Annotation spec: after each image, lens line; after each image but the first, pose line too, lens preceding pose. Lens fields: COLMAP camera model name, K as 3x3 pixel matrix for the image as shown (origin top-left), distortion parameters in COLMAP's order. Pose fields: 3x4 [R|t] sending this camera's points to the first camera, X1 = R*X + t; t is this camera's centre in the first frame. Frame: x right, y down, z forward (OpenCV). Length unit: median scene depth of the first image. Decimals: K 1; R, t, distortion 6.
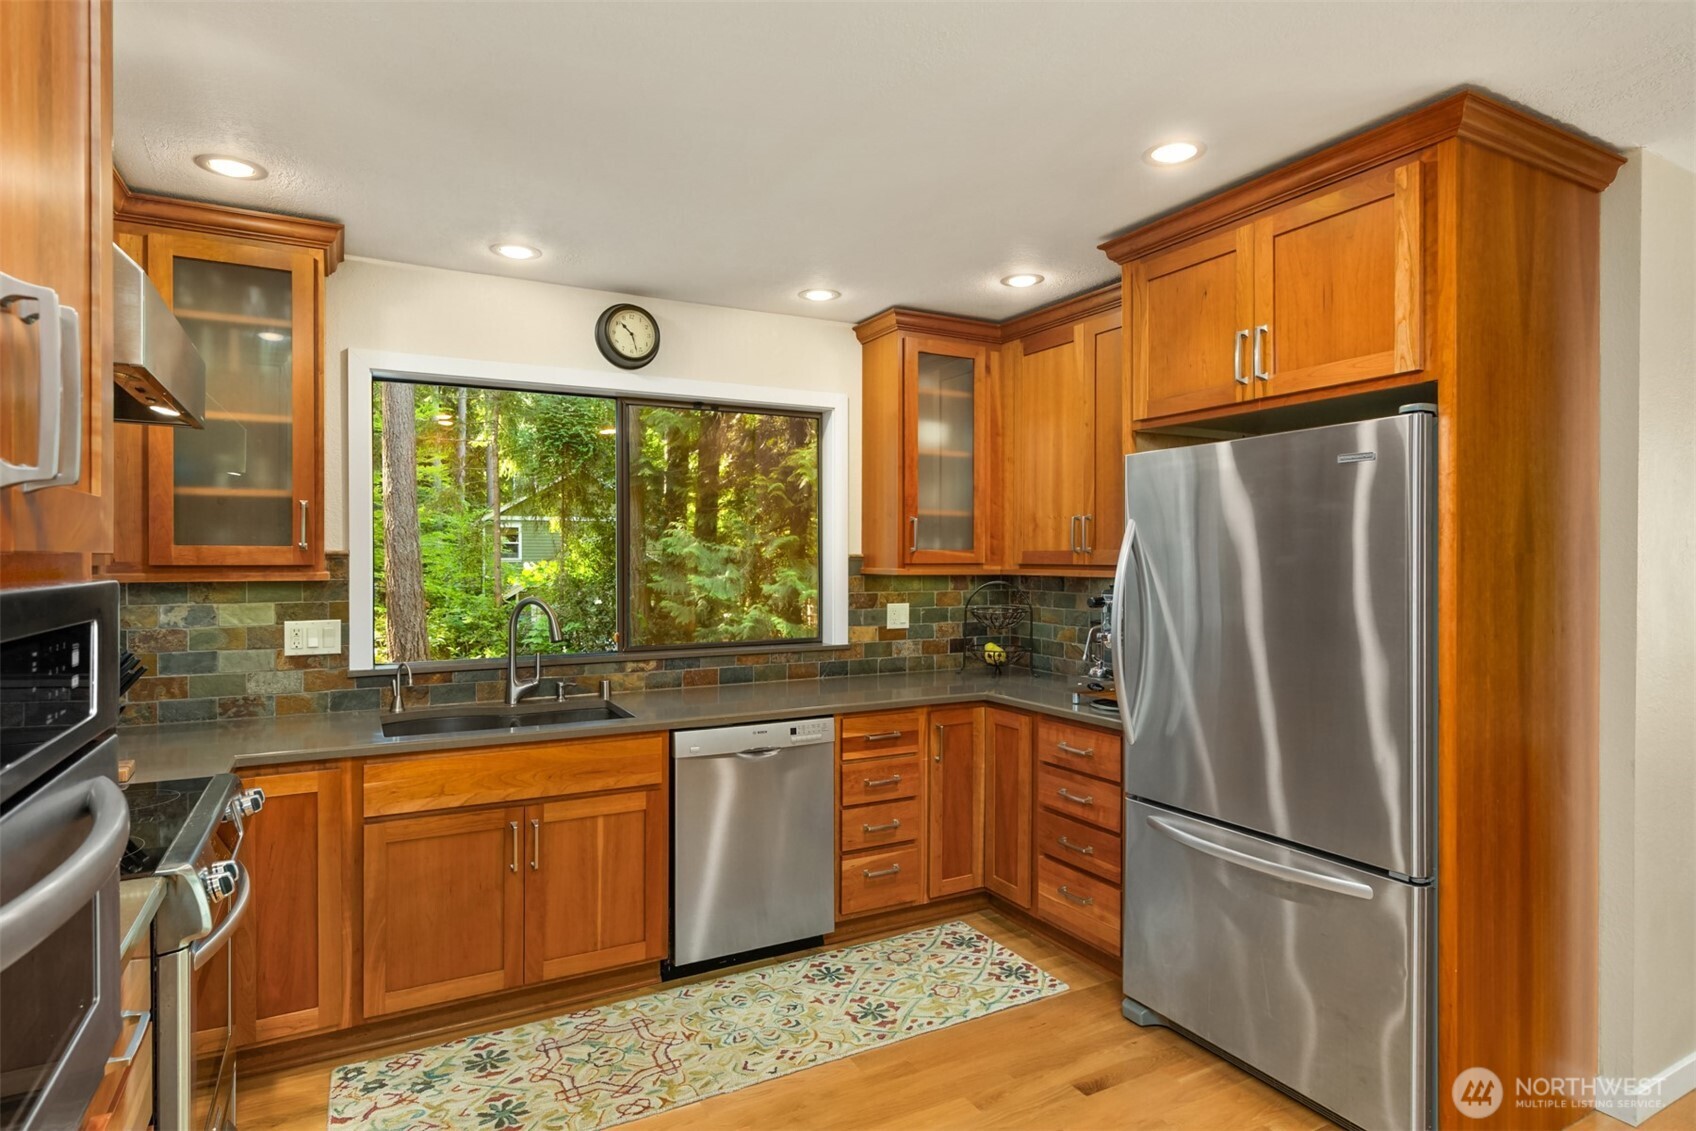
lens RADIAL K [[903.4, 0, 840.6], [0, 903.4, 567.8], [0, 0, 1]] dist [0.001050, 0.000460]
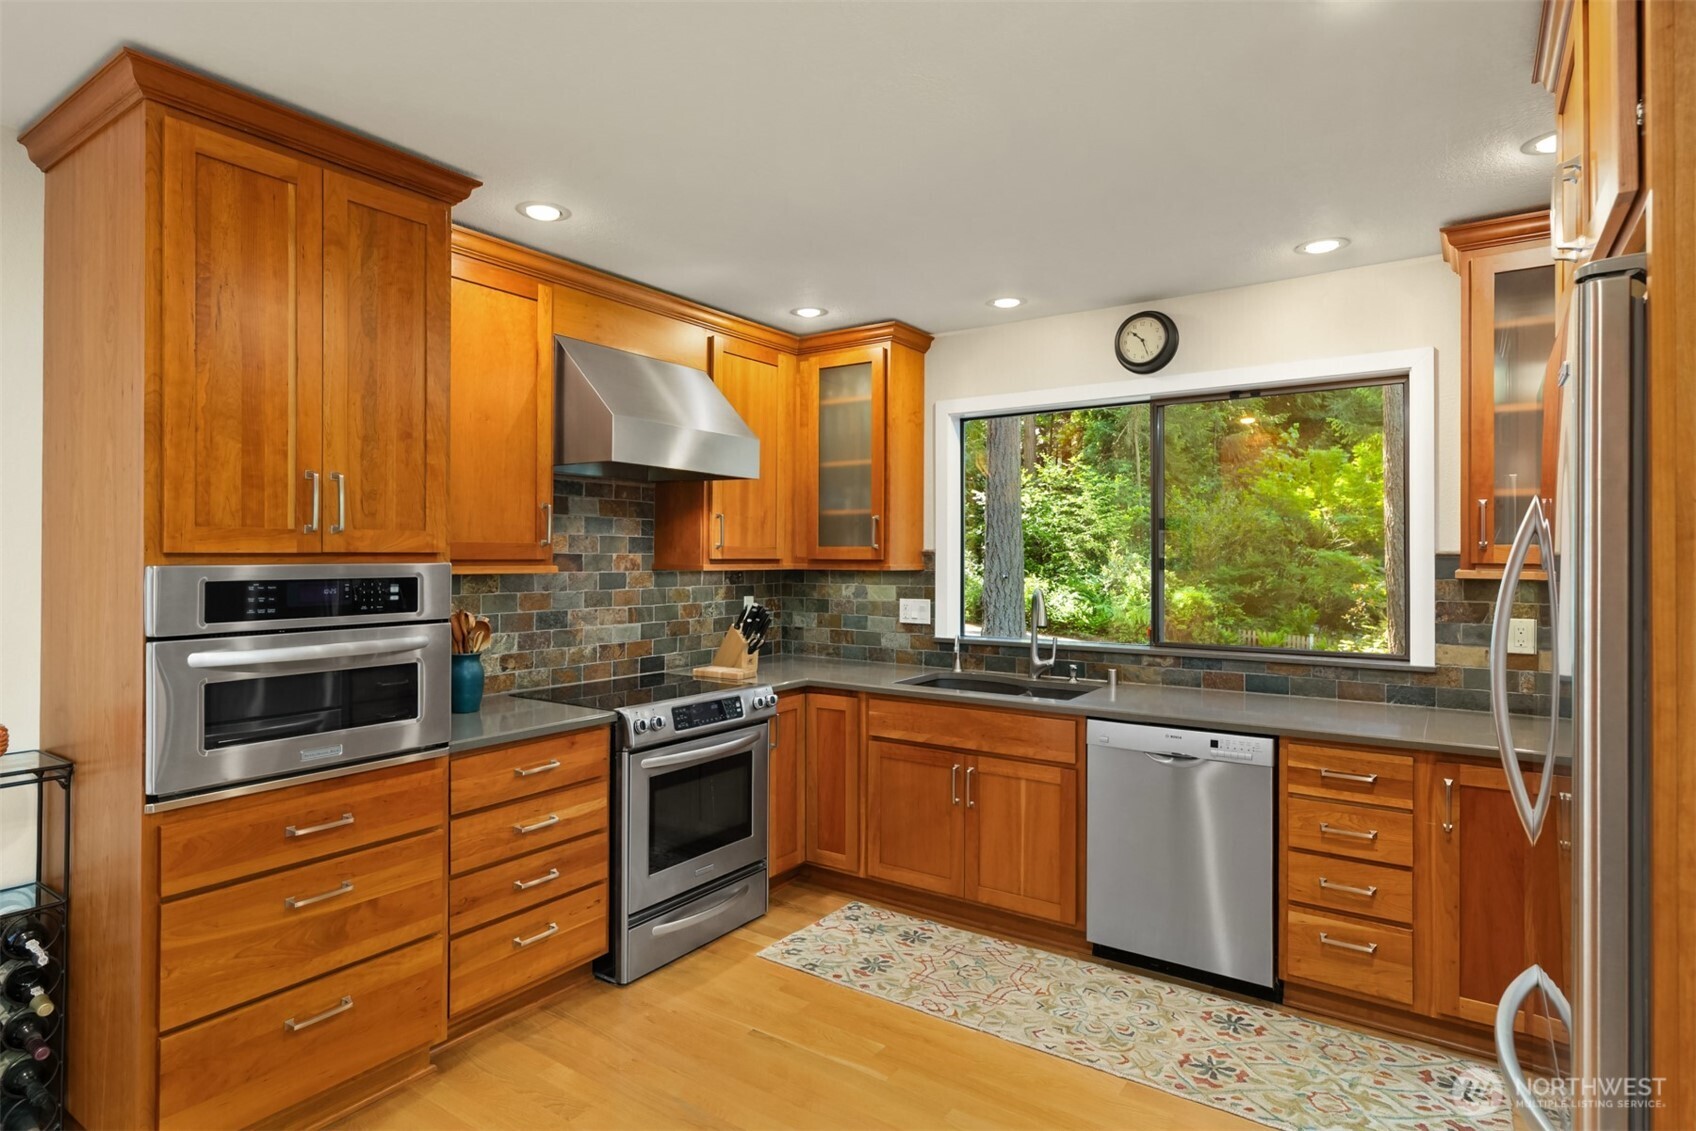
lens RADIAL K [[903.4, 0, 847.0], [0, 903.4, 555.9], [0, 0, 1]] dist [0.001050, 0.000460]
pose [[0.460662, 0.001115, -0.887575, 0.640955], [-0.012360, 0.999910, -0.005159, -0.000748], [0.887489, 0.013347, 0.460635, 0.263369]]
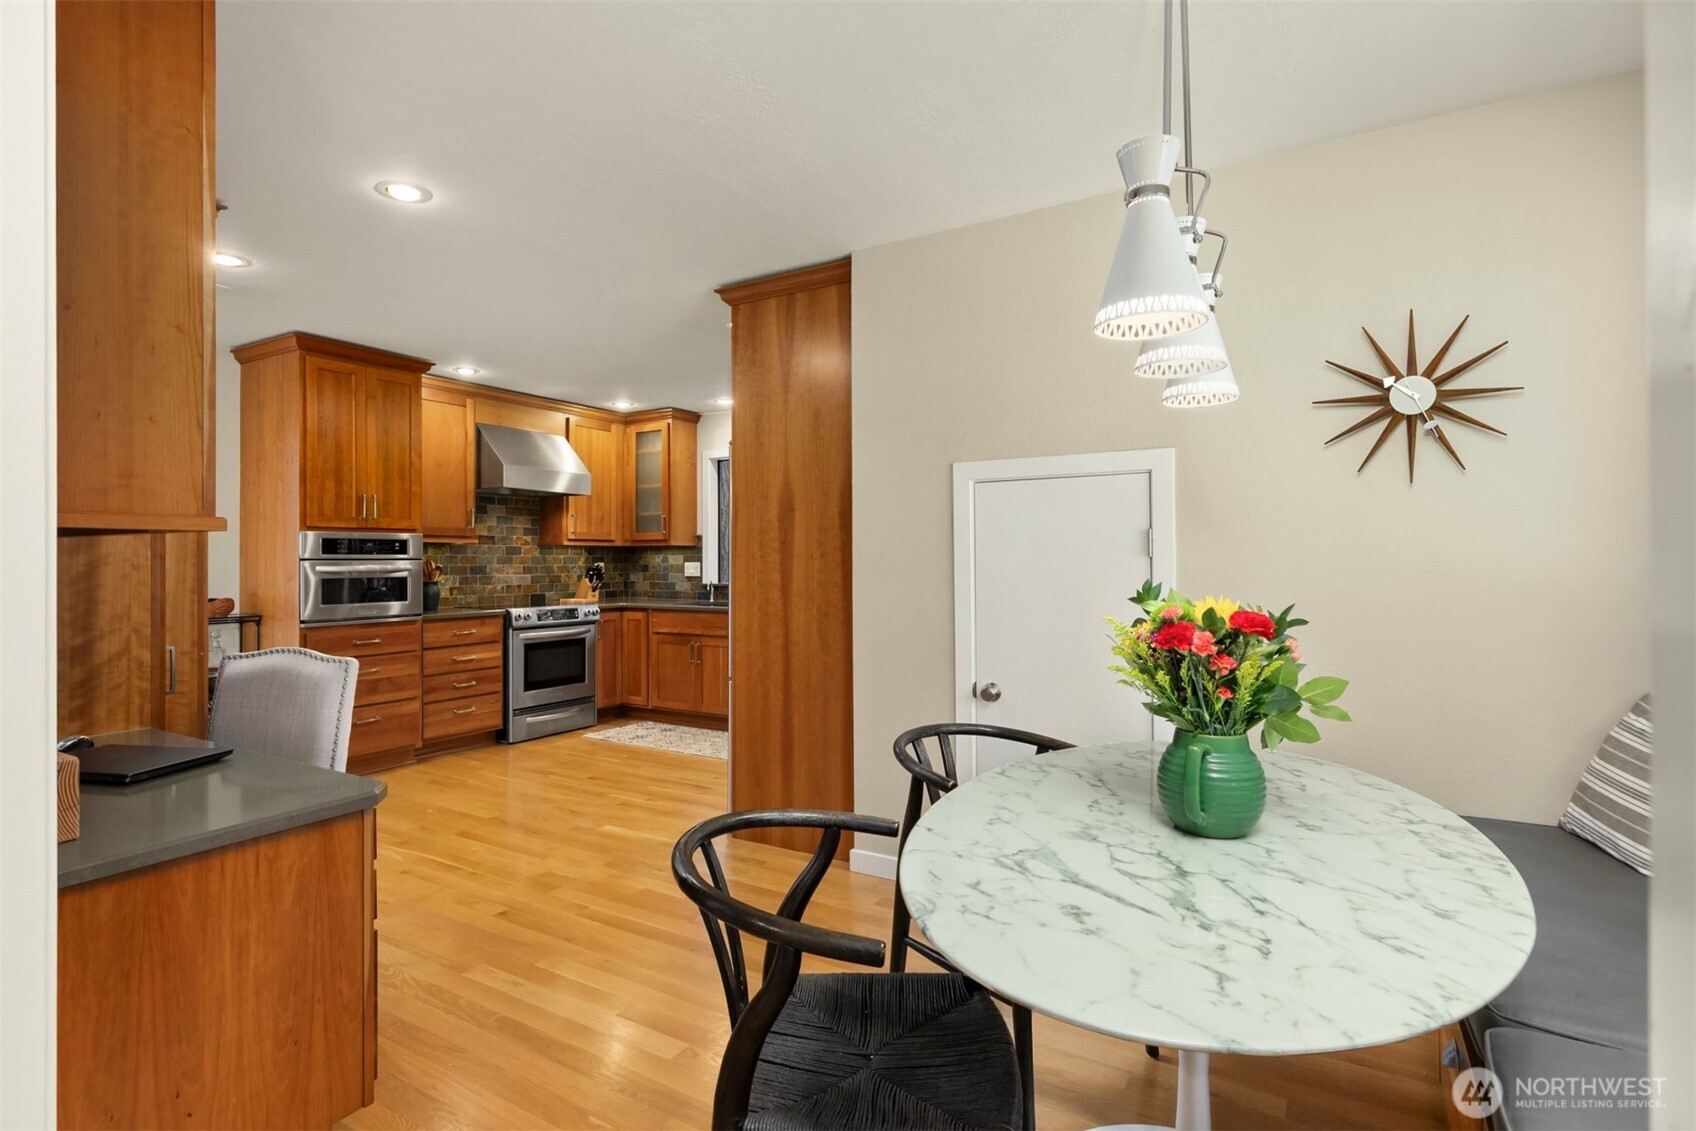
lens RADIAL K [[827.1, 0, 843.7], [0, 827.1, 559.0], [0, 0, 1]] dist [0.000377, -0.000681]
pose [[0.508922, -0.004272, -0.860802, 1.654165], [-0.005627, 0.999950, -0.008289, 0.067558], [0.860794, 0.009063, 0.508872, 0.202756]]
